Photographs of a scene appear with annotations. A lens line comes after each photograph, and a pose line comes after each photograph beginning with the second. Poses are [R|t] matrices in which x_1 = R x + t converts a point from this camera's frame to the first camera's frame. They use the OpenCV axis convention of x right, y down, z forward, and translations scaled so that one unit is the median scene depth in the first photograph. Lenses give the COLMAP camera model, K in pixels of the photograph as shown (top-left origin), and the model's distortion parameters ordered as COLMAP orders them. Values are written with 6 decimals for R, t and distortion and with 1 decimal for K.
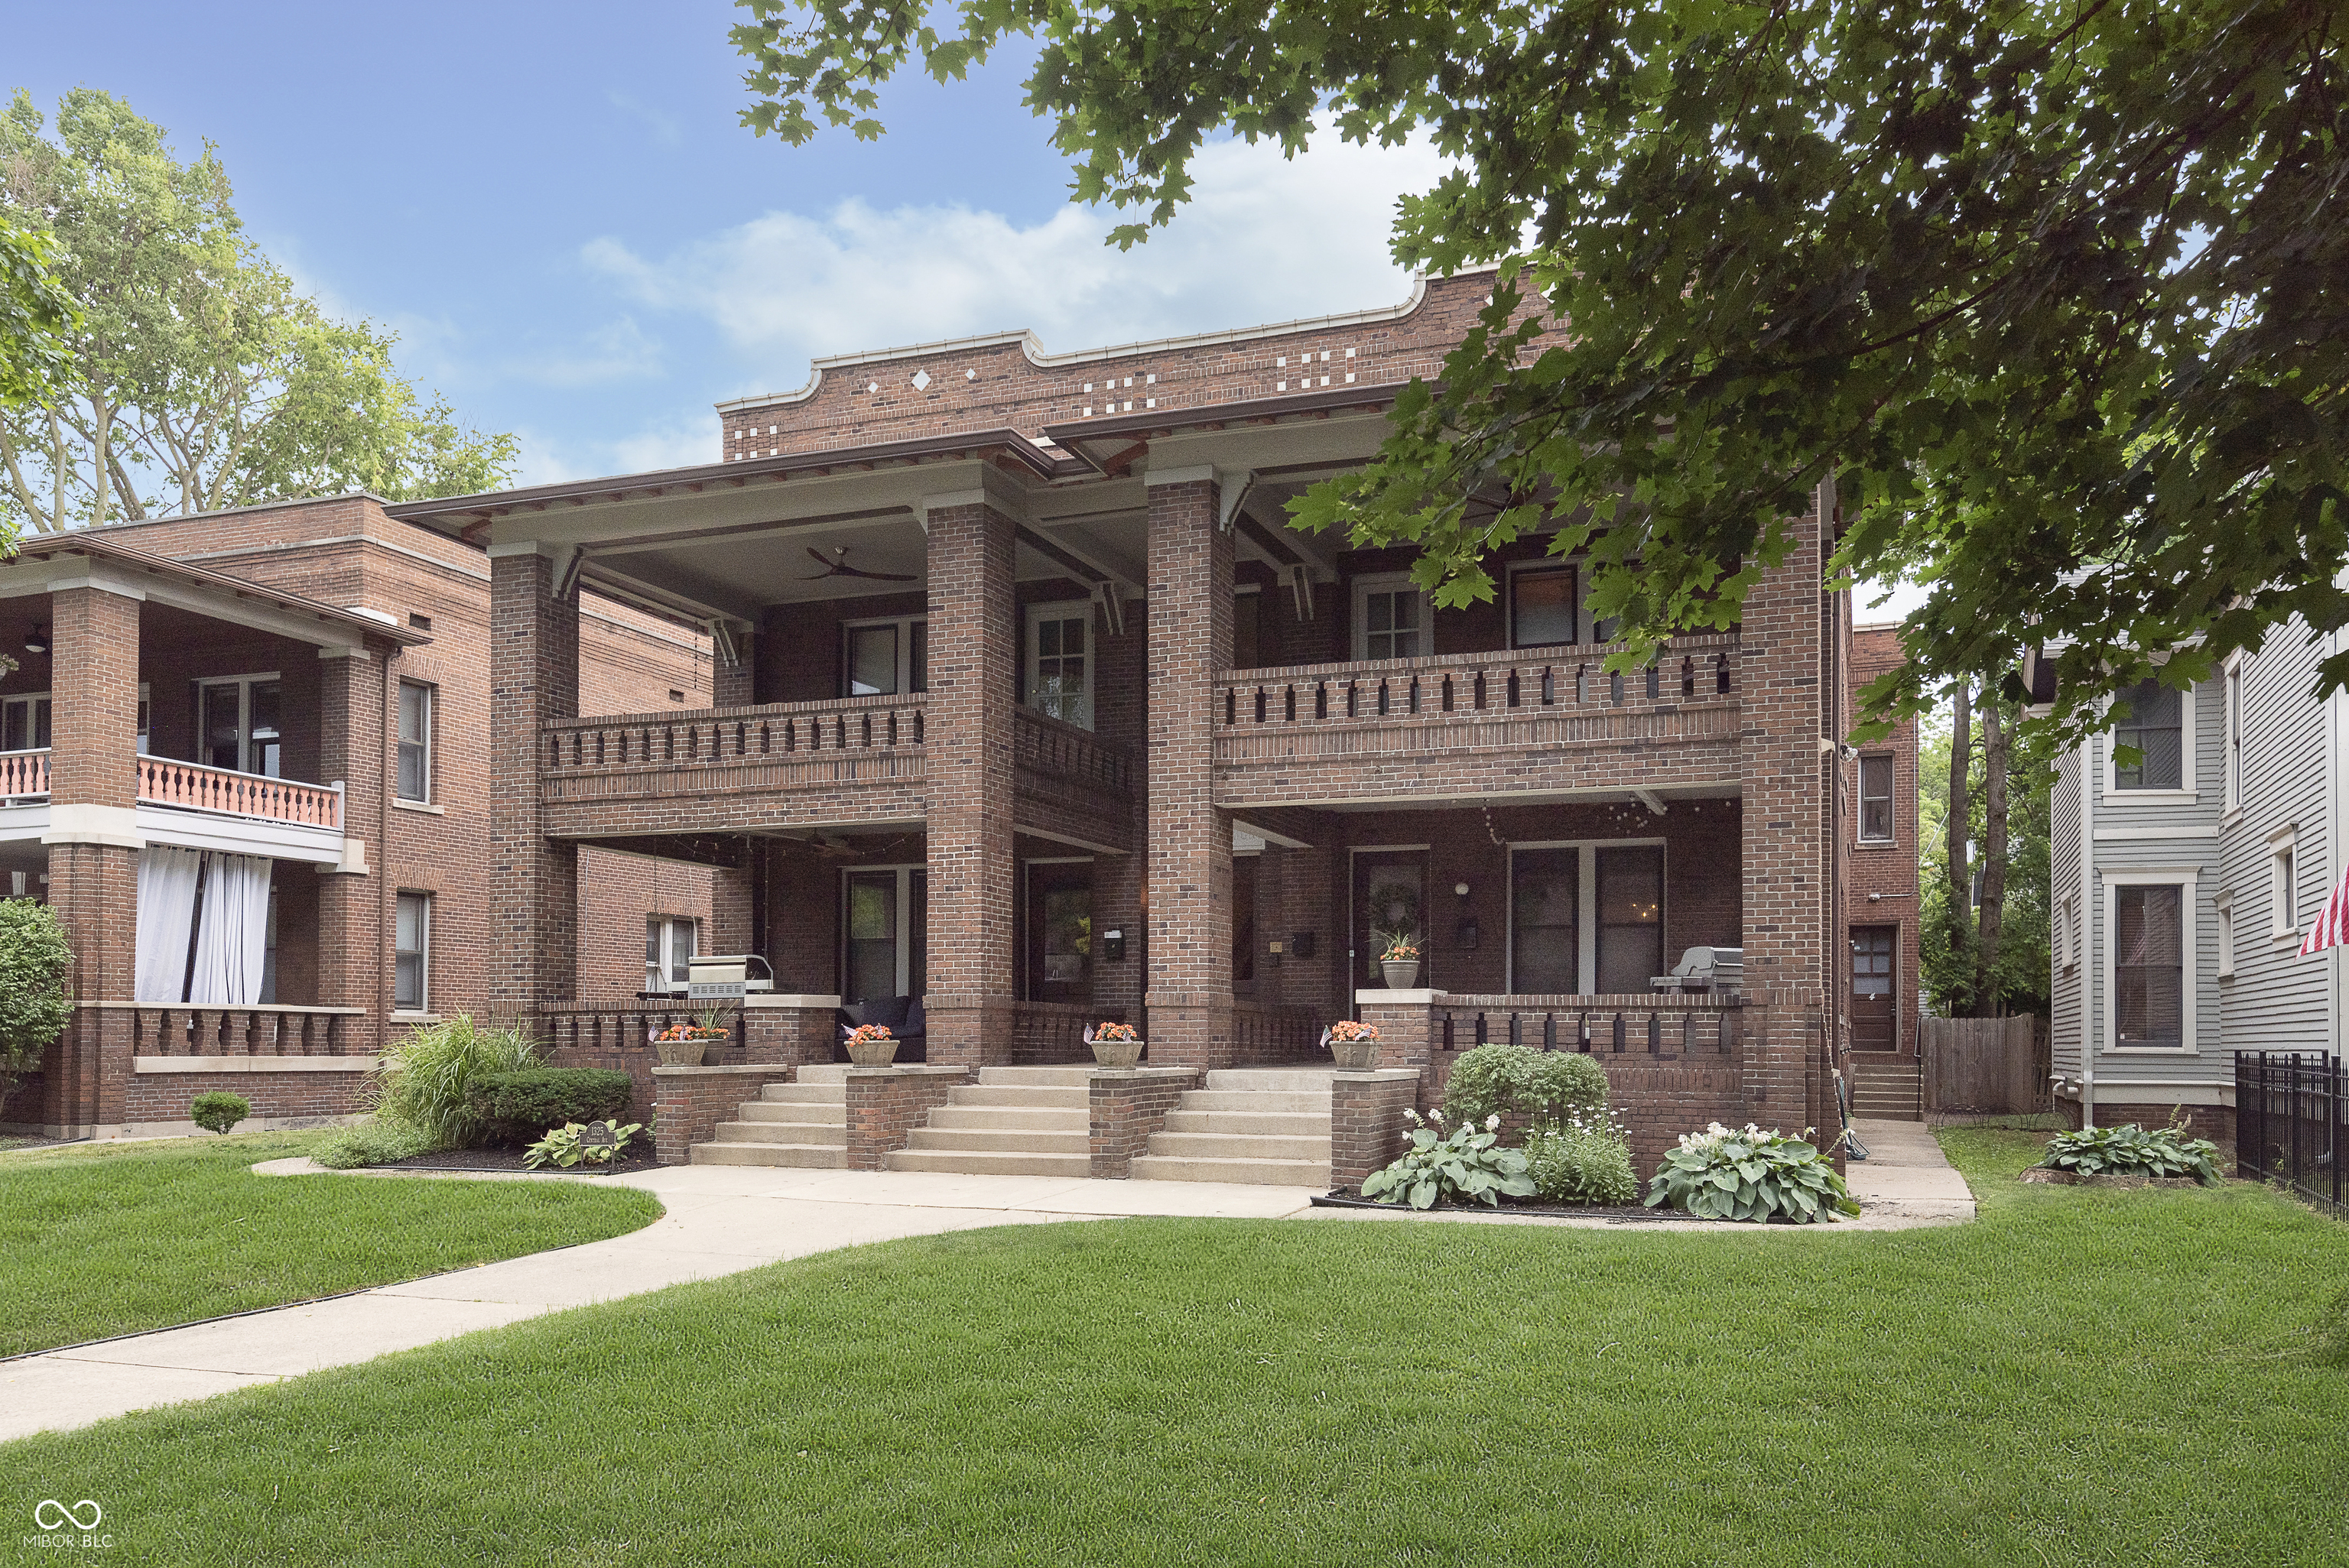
lens RADIAL K [[1648.5, 0, 1319.9], [0, 1648.5, 787.0], [0, 0, 1]] dist [-0.002383, -0.002984]
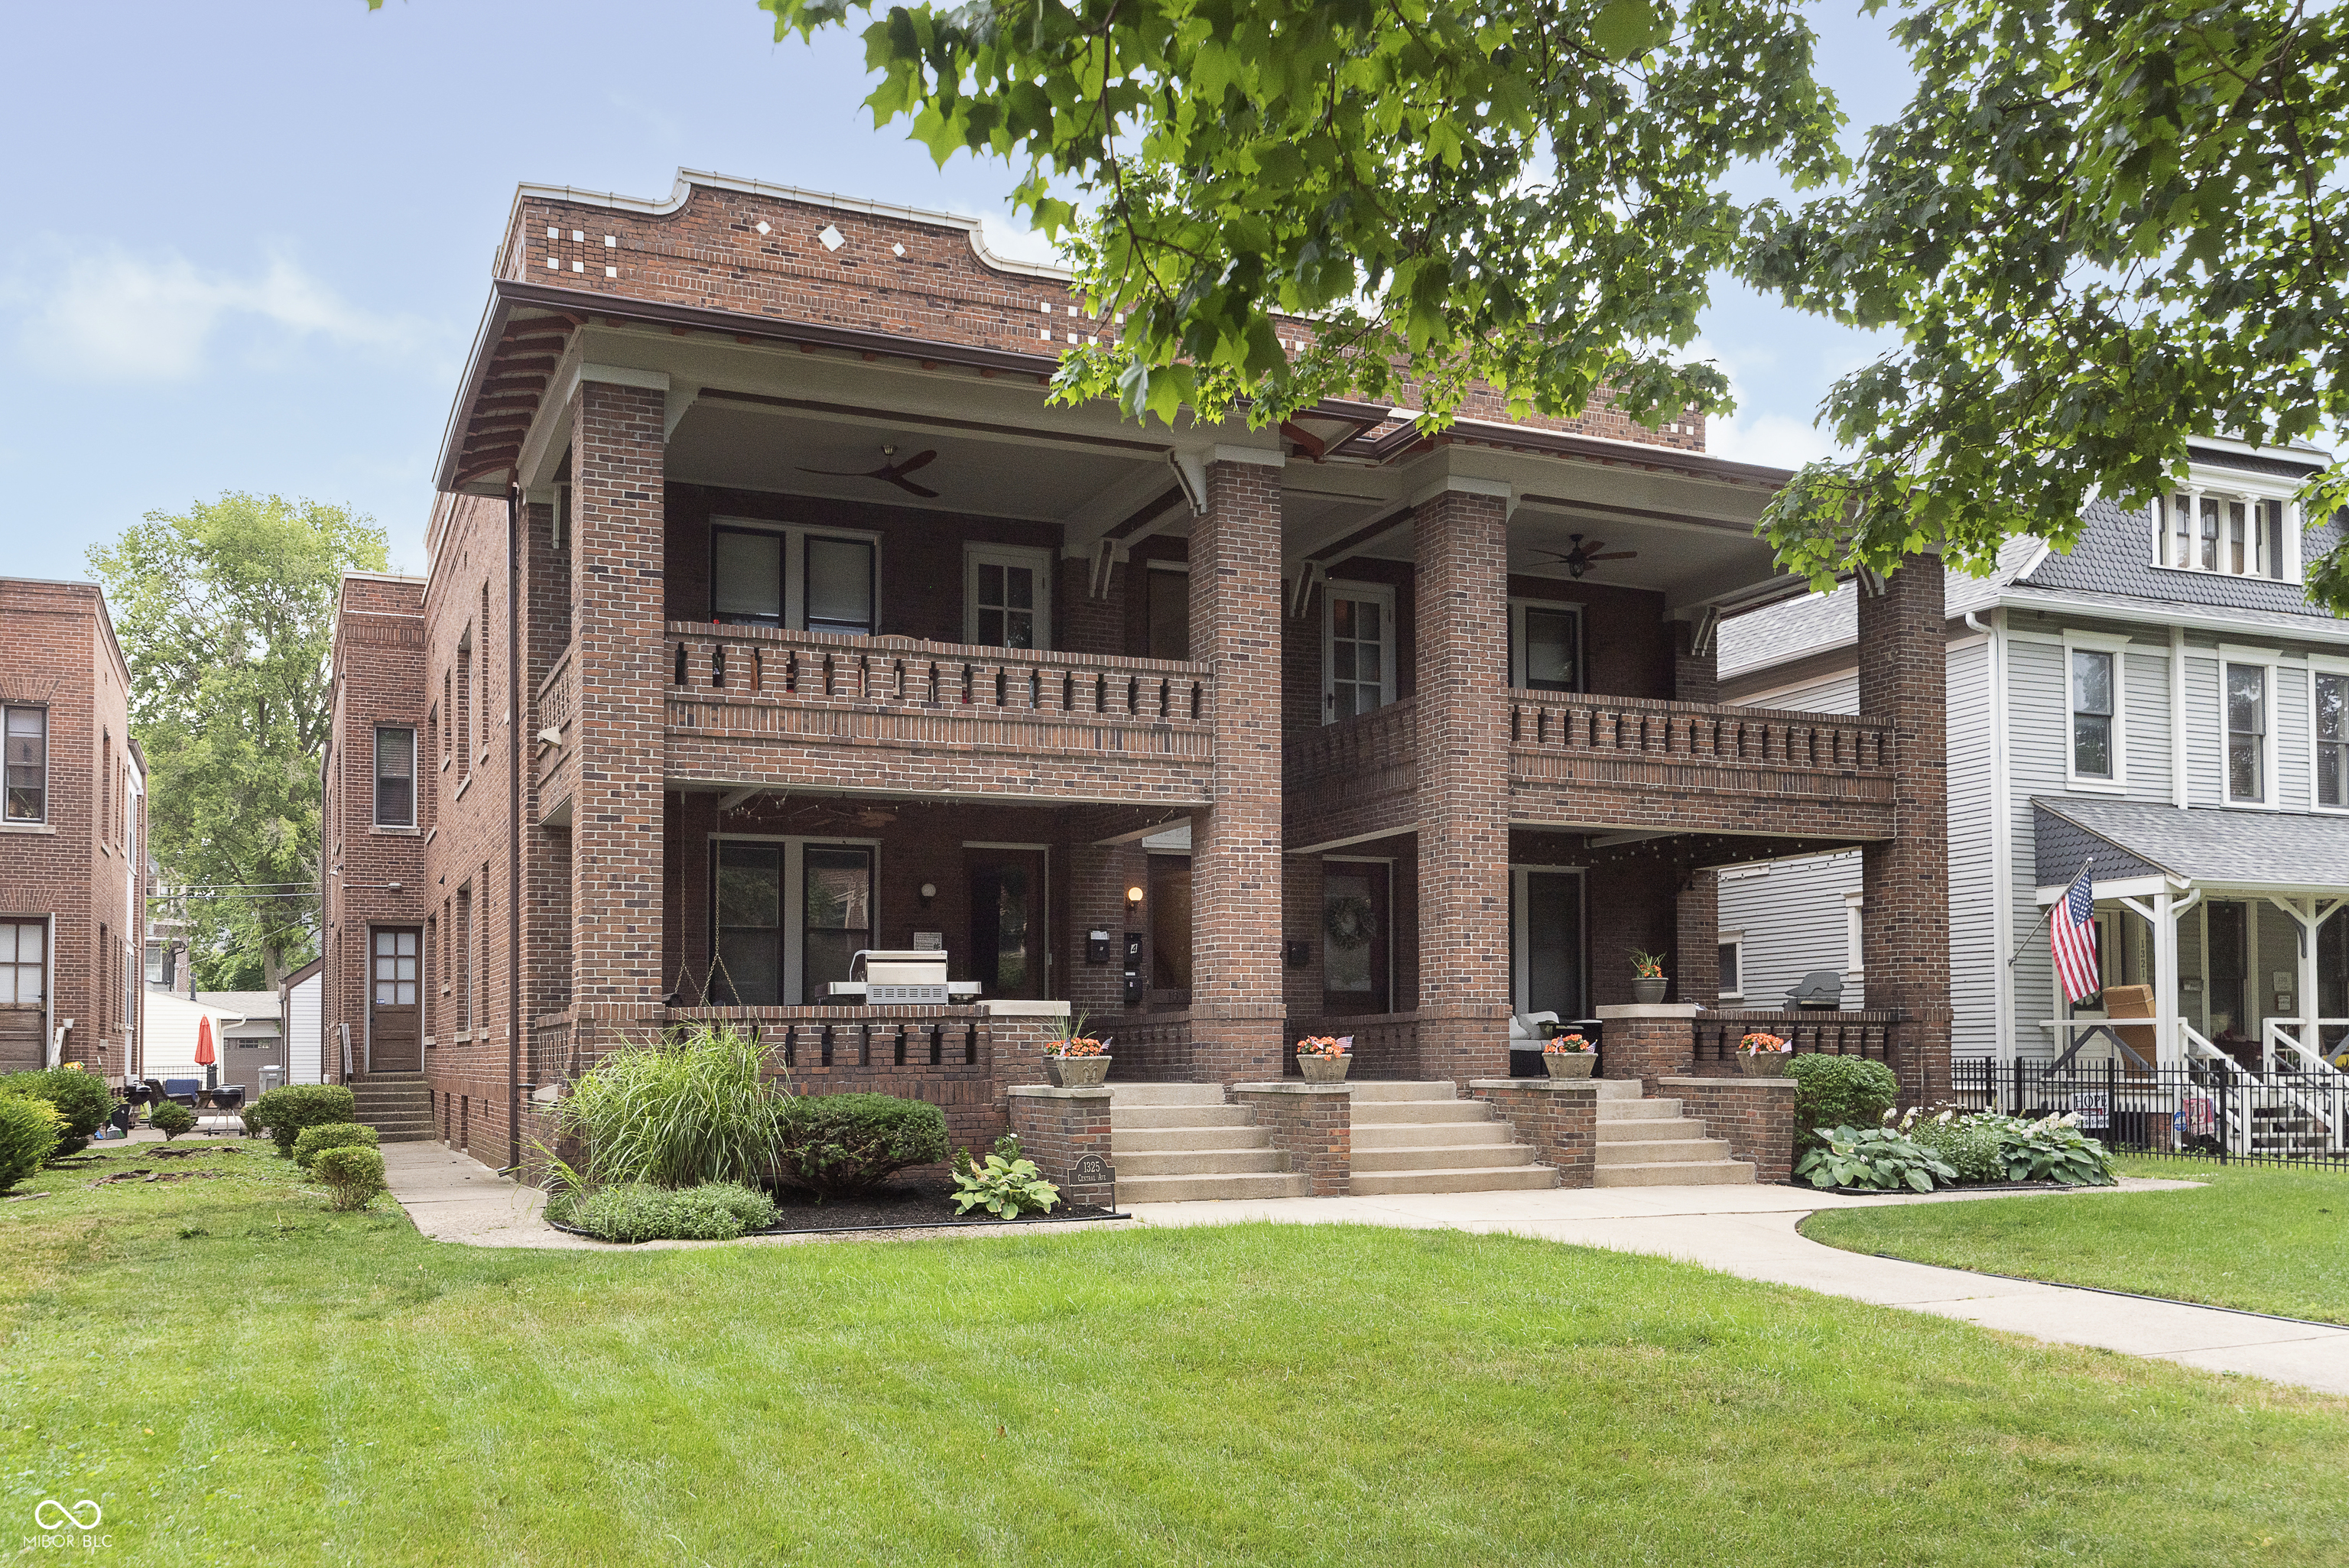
lens RADIAL K [[1960.4, 0, 1175.7], [0, 1960.4, 699.9], [0, 0, 1]] dist [-0.004302, -0.003727]
pose [[0.747791, 0.113309, 0.654194, -0.932029], [-0.093776, 0.993477, -0.064882, 0.032438], [-0.657279, -0.012829, 0.753538, 0.208757]]
